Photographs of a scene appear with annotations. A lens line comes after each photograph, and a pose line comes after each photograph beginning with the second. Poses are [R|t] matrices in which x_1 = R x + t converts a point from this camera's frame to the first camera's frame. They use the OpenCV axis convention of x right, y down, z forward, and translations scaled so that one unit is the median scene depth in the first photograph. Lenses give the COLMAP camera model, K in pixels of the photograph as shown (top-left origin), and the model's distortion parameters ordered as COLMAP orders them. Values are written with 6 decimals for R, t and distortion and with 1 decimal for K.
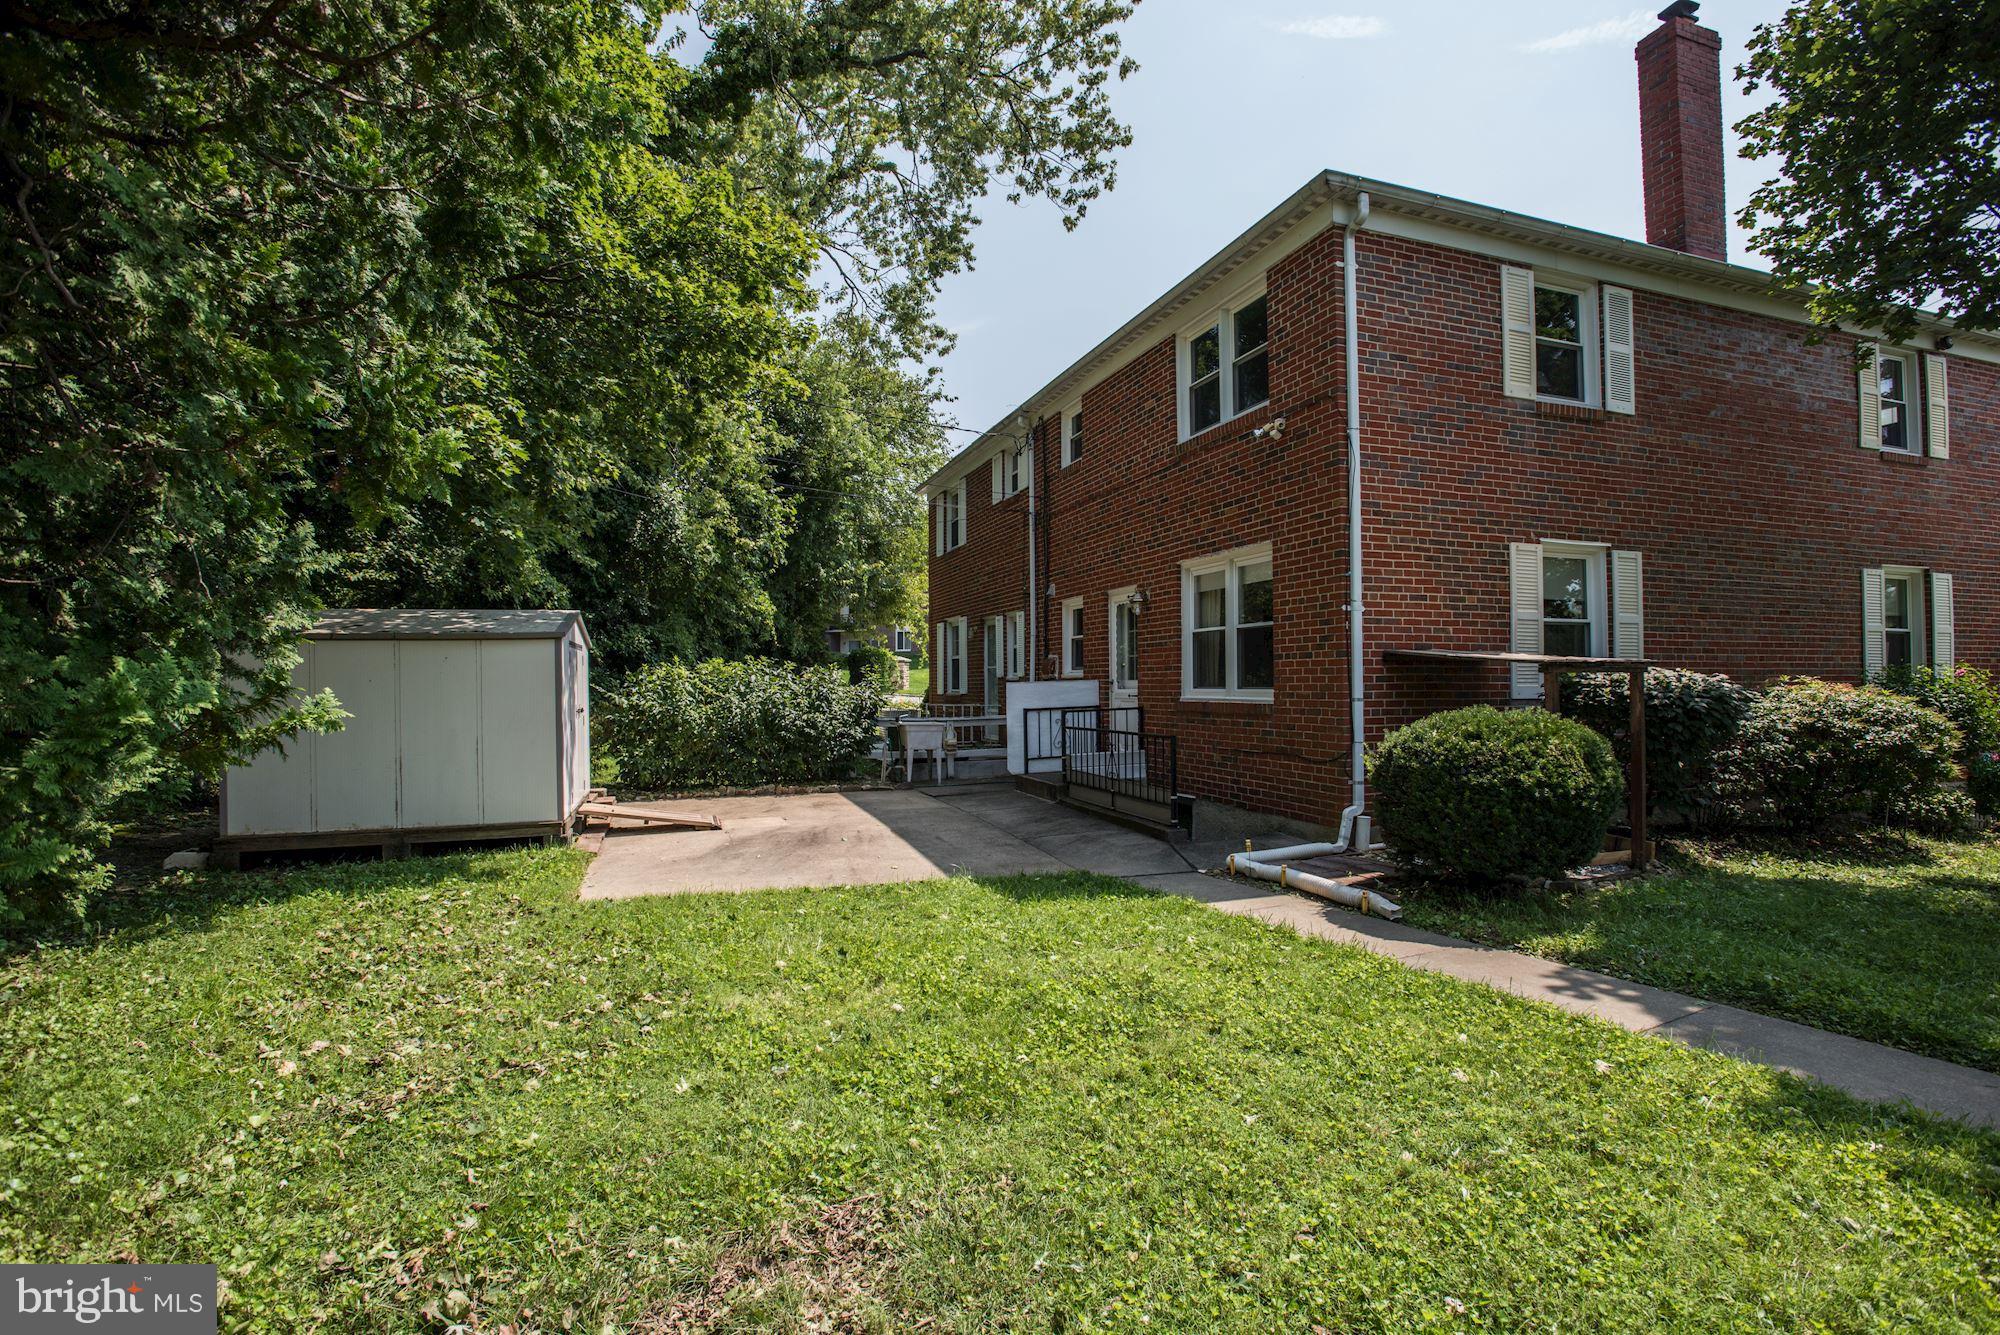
lens RADIAL K [[982.3, 0, 1015.6], [0, 982.3, 667.2], [0, 0, 1]] dist [-0.062204, 0.035818]
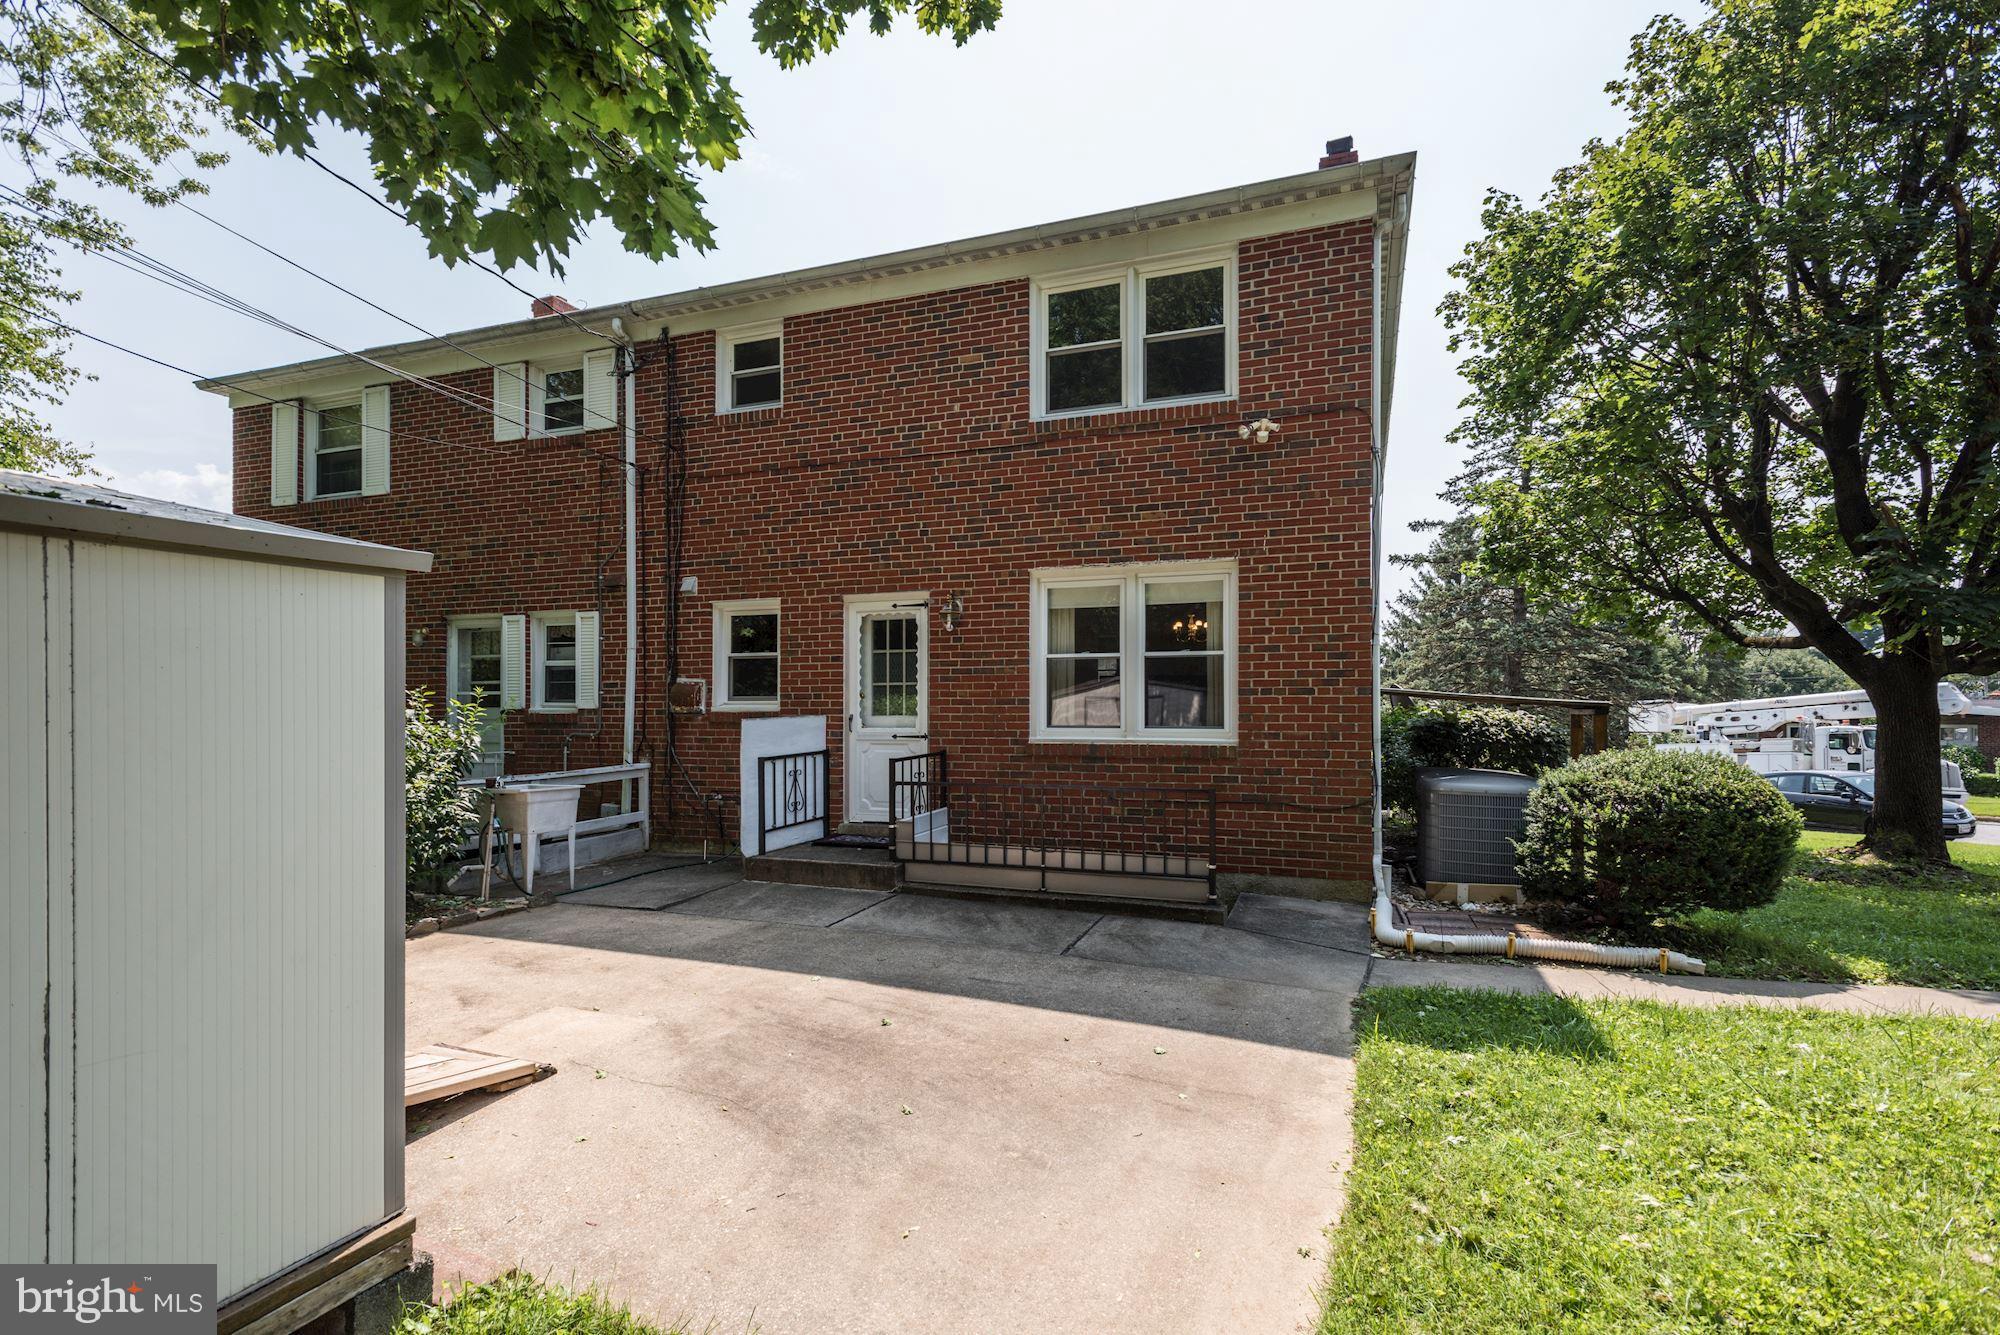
lens RADIAL K [[963.9, 0, 1002.3], [0, 963.9, 702.0], [0, 0, 1]] dist [0.000320, 0.010493]
pose [[0.655633, -0.001589, 0.755078, -0.441998], [-0.011528, 0.999860, 0.012113, -0.007963], [-0.754992, -0.016646, 0.655523, 0.499667]]
